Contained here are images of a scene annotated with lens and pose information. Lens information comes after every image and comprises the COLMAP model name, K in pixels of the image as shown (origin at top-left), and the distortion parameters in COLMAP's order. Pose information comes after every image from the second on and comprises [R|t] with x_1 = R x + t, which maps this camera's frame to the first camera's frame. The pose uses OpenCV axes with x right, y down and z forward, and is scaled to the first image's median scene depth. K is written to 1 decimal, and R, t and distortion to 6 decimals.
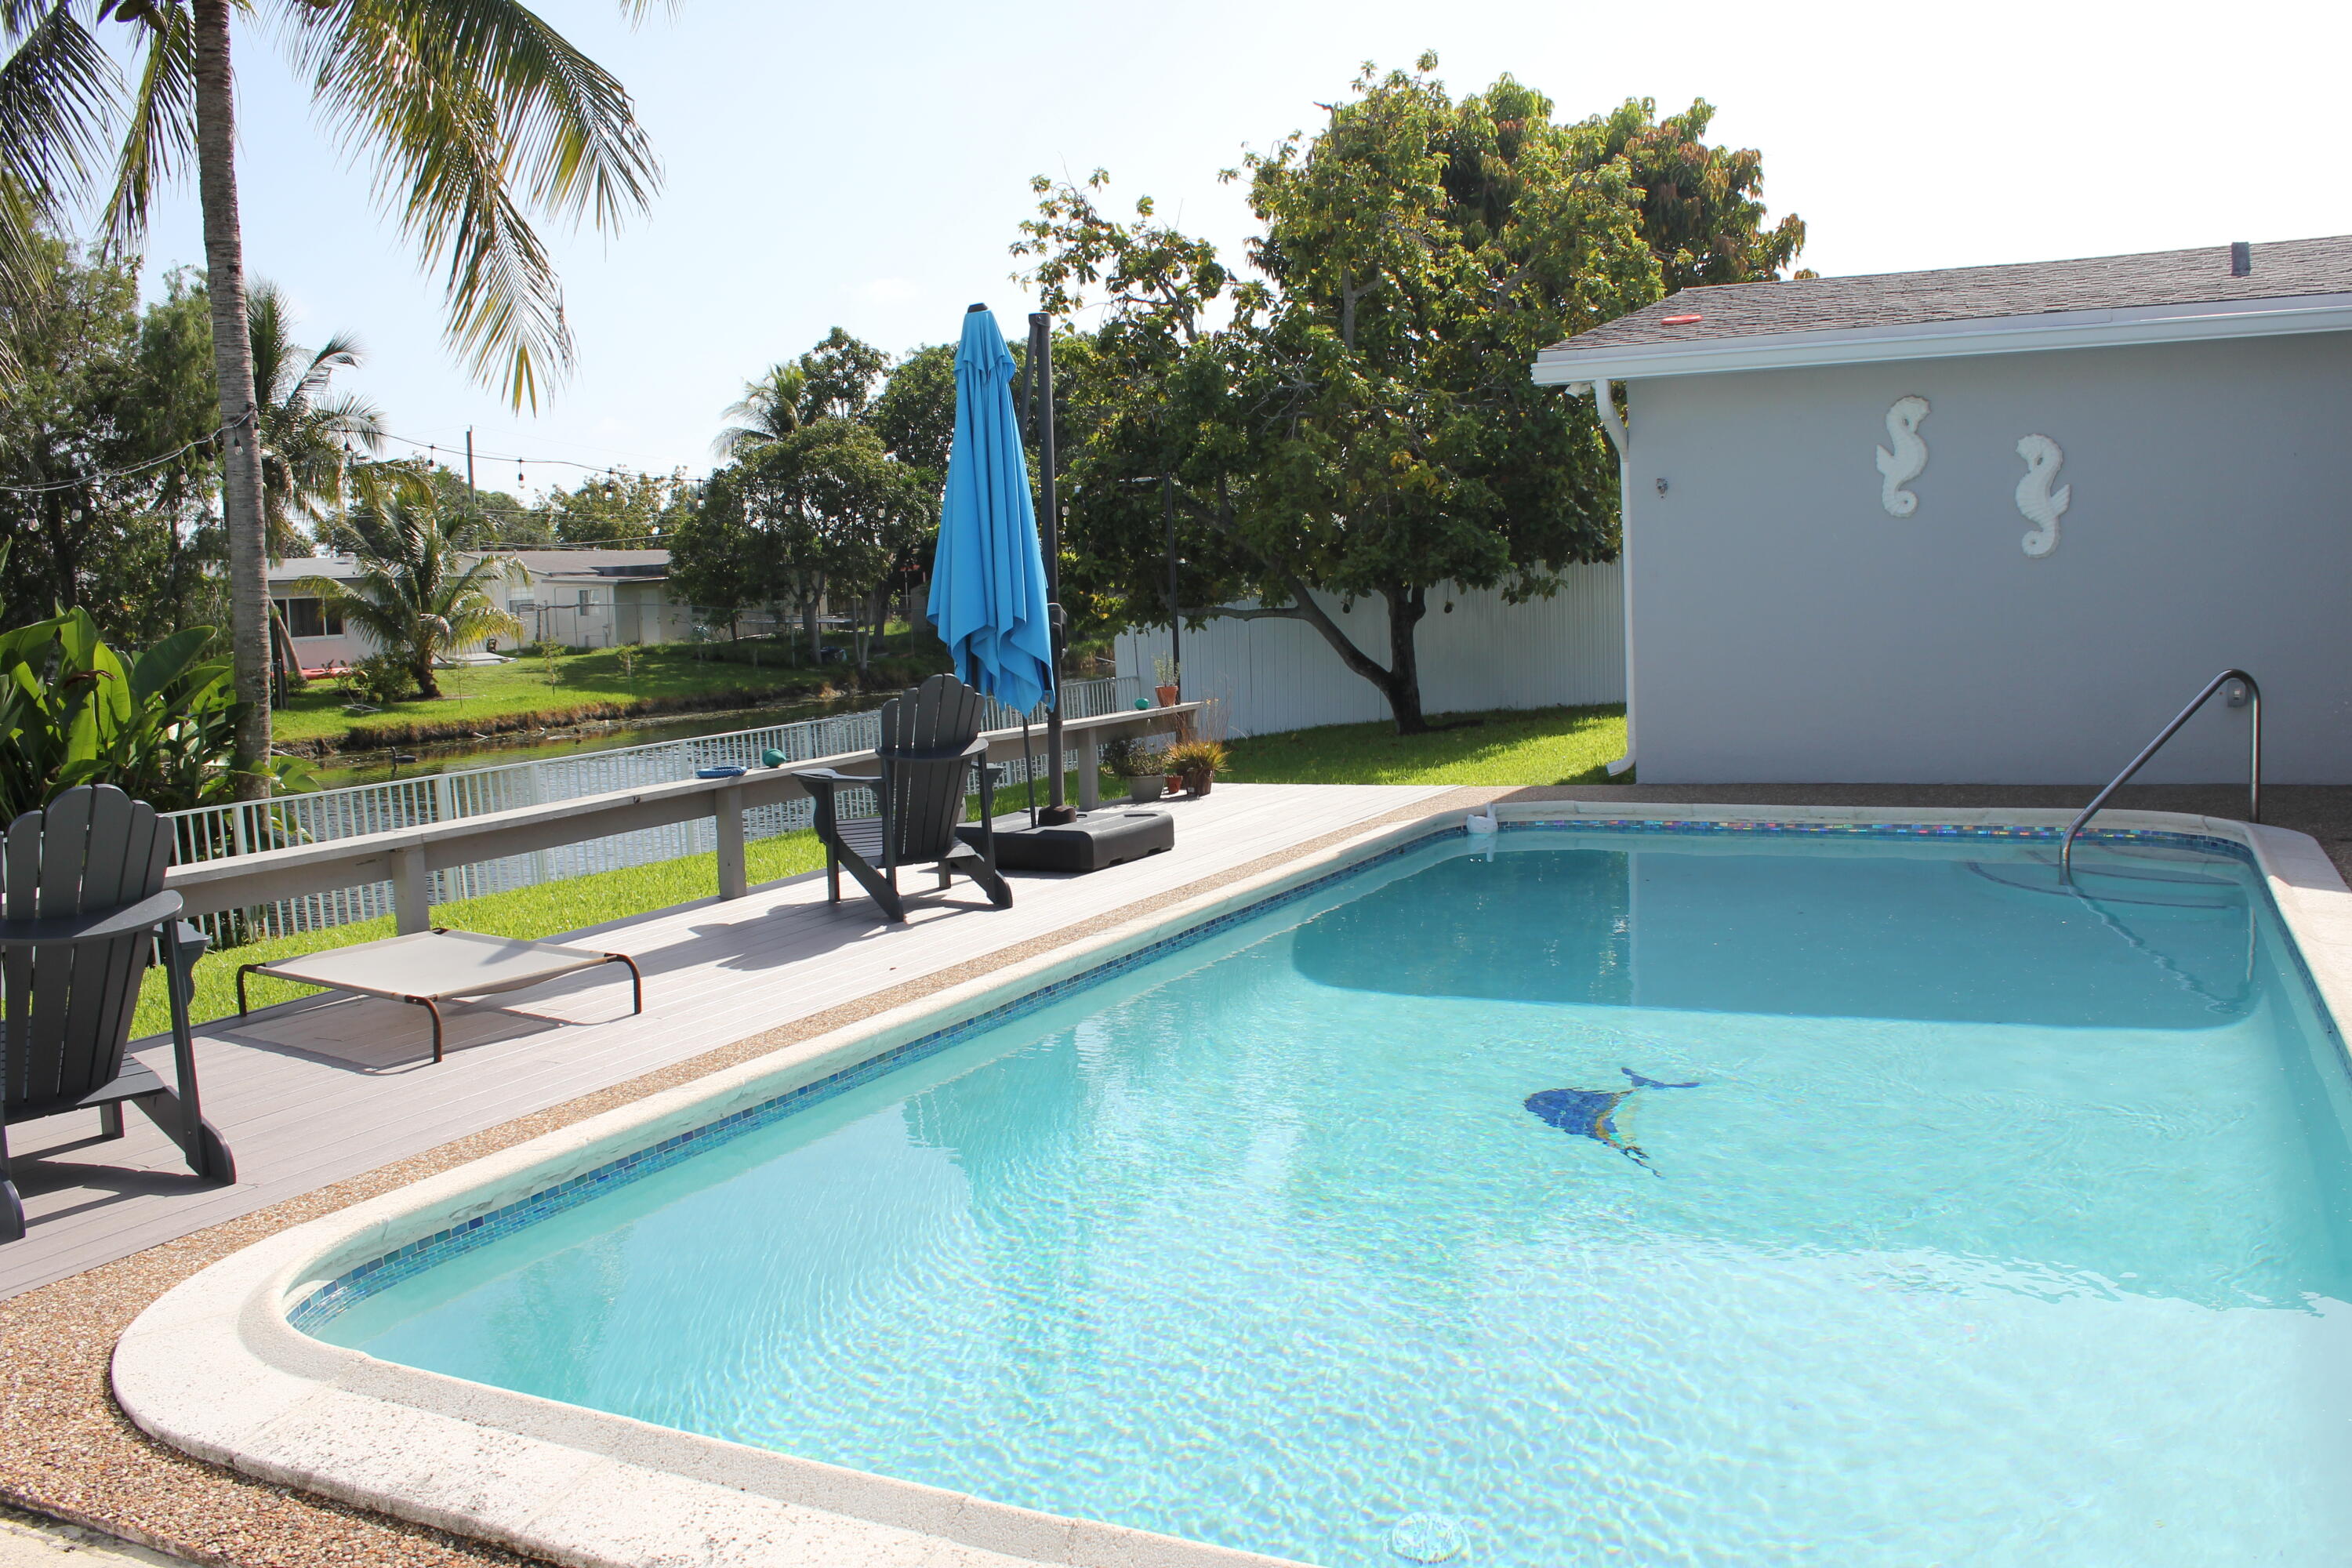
lens RADIAL K [[1946.7, 0, 1183.0], [0, 1946.7, 771.1], [0, 0, 1]] dist [-0.162571, 0.149234]
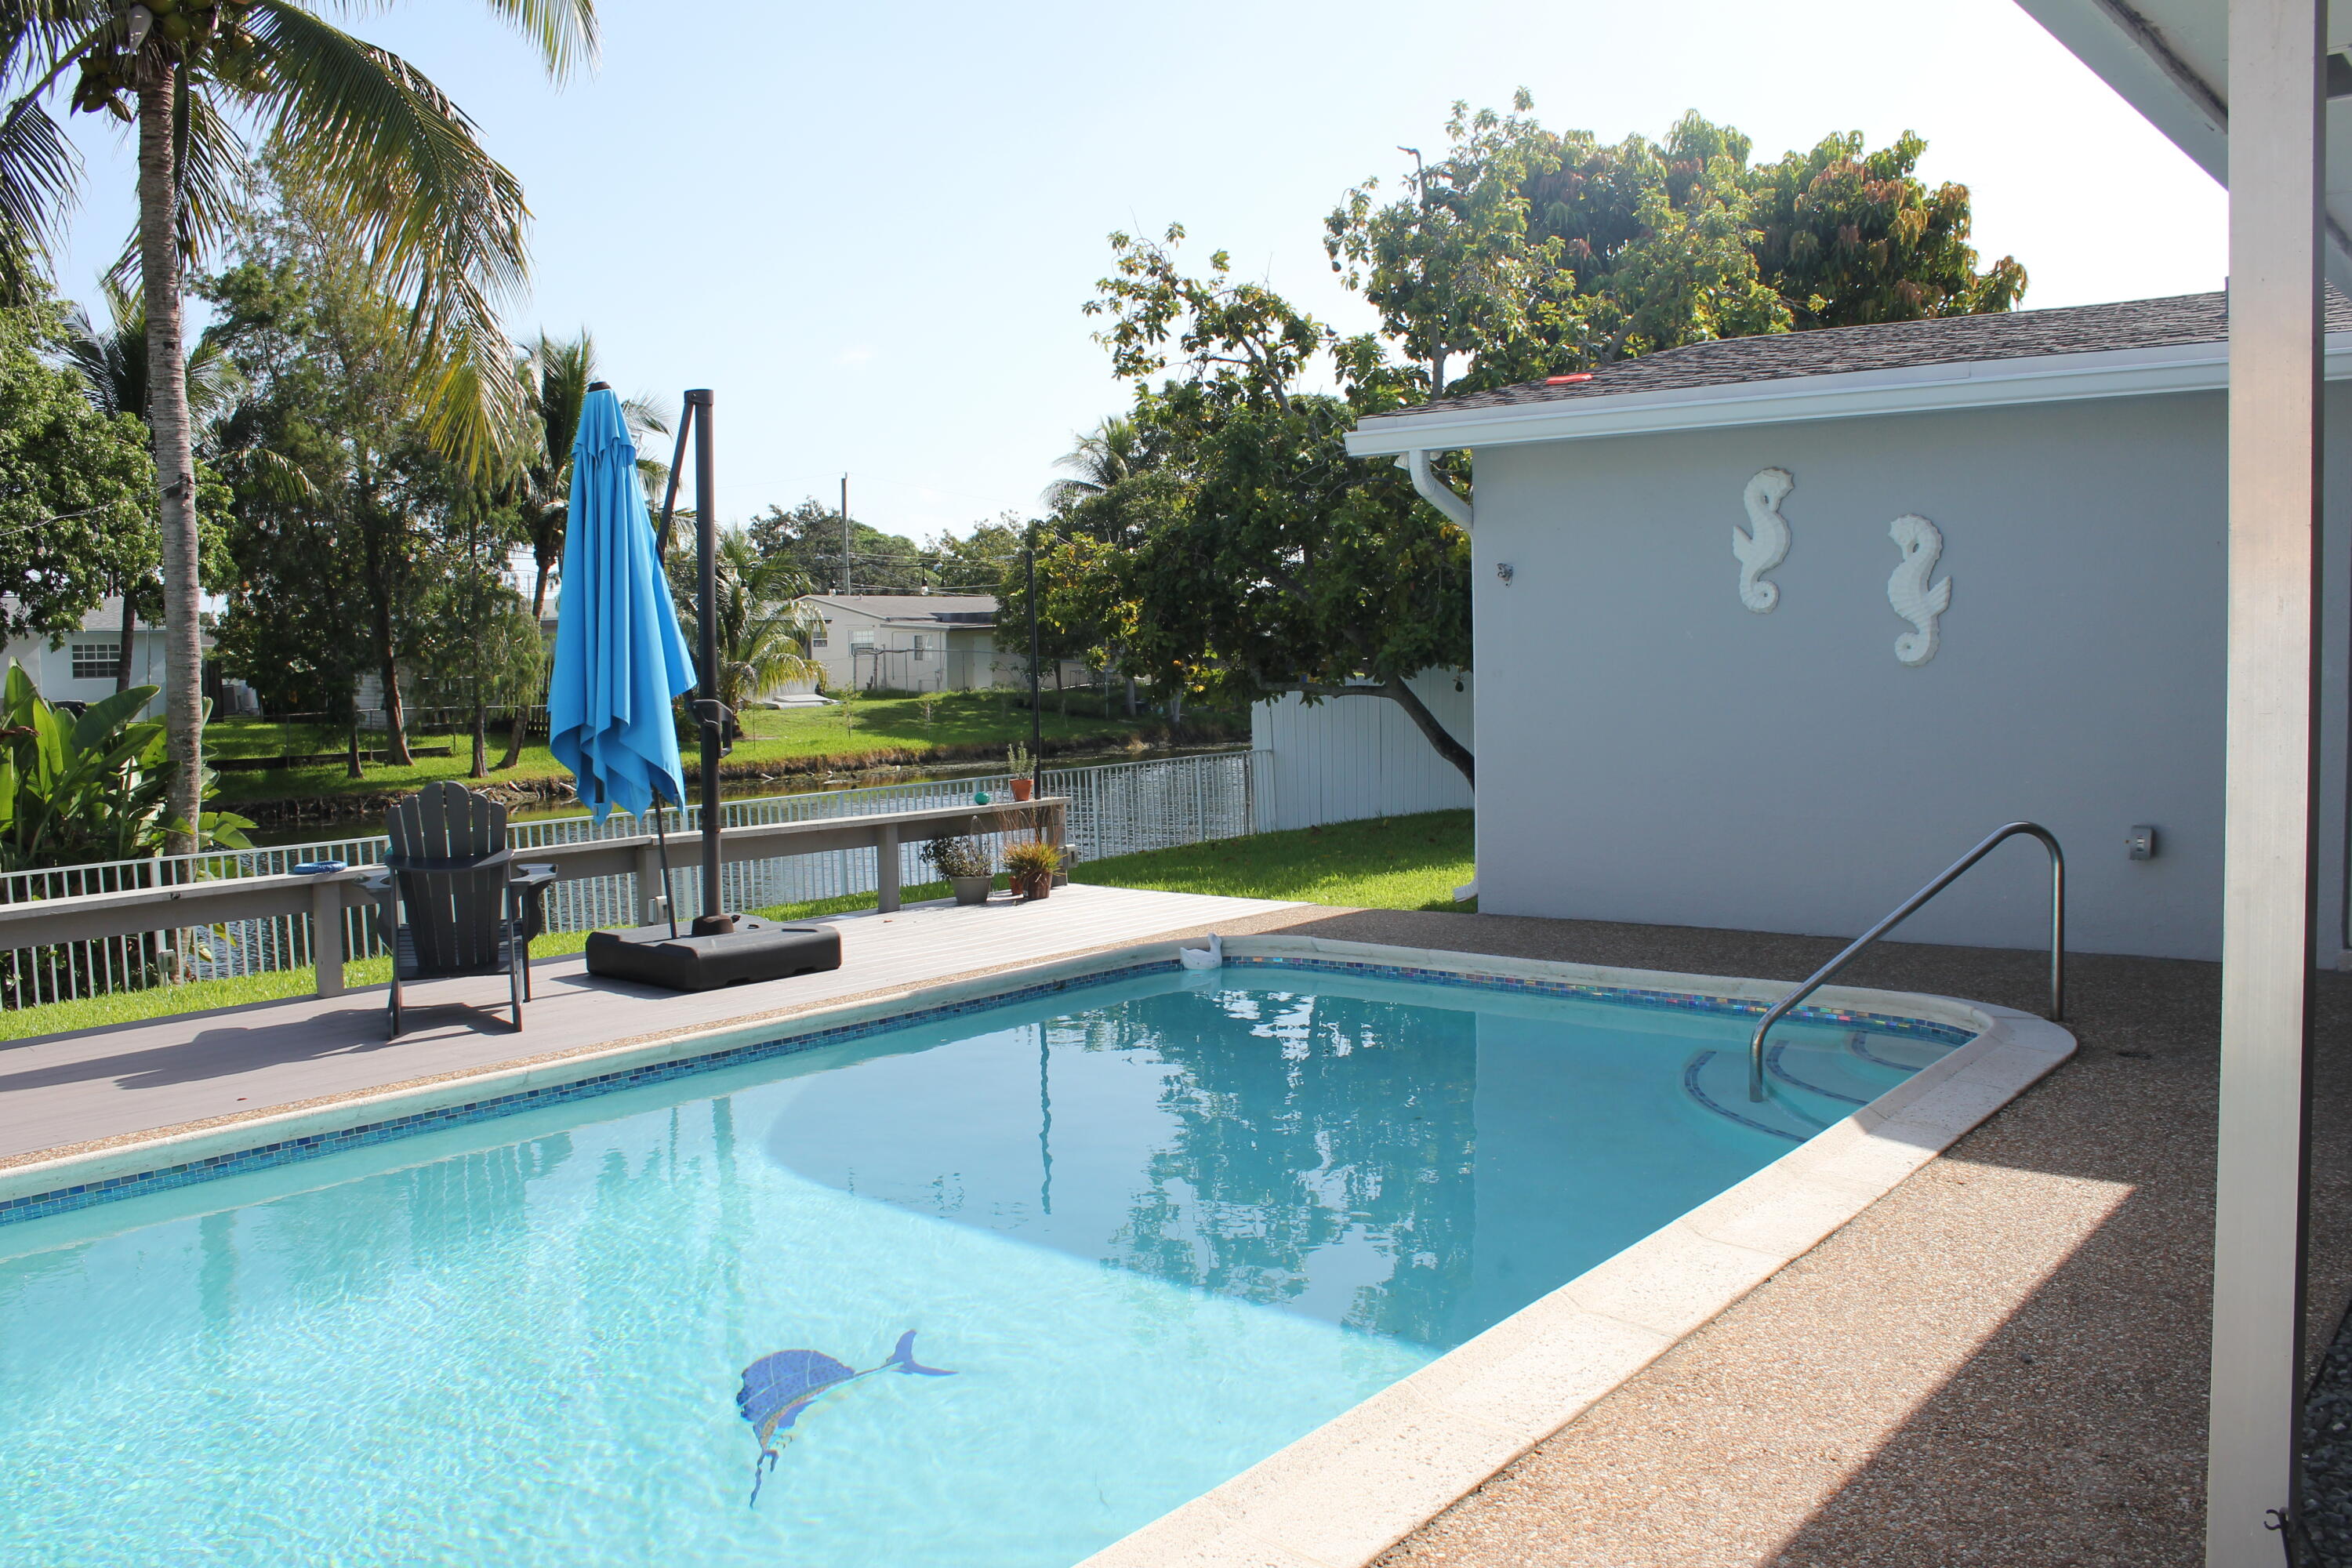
lens RADIAL K [[1946.7, 0, 1183.0], [0, 1946.7, 771.1], [0, 0, 1]] dist [-0.162571, 0.149234]
pose [[0.976456, 0.033909, -0.213034, 0.170185], [-0.039318, 0.999002, -0.021207, -0.019768], [0.212102, 0.029084, 0.976815, 0.068556]]
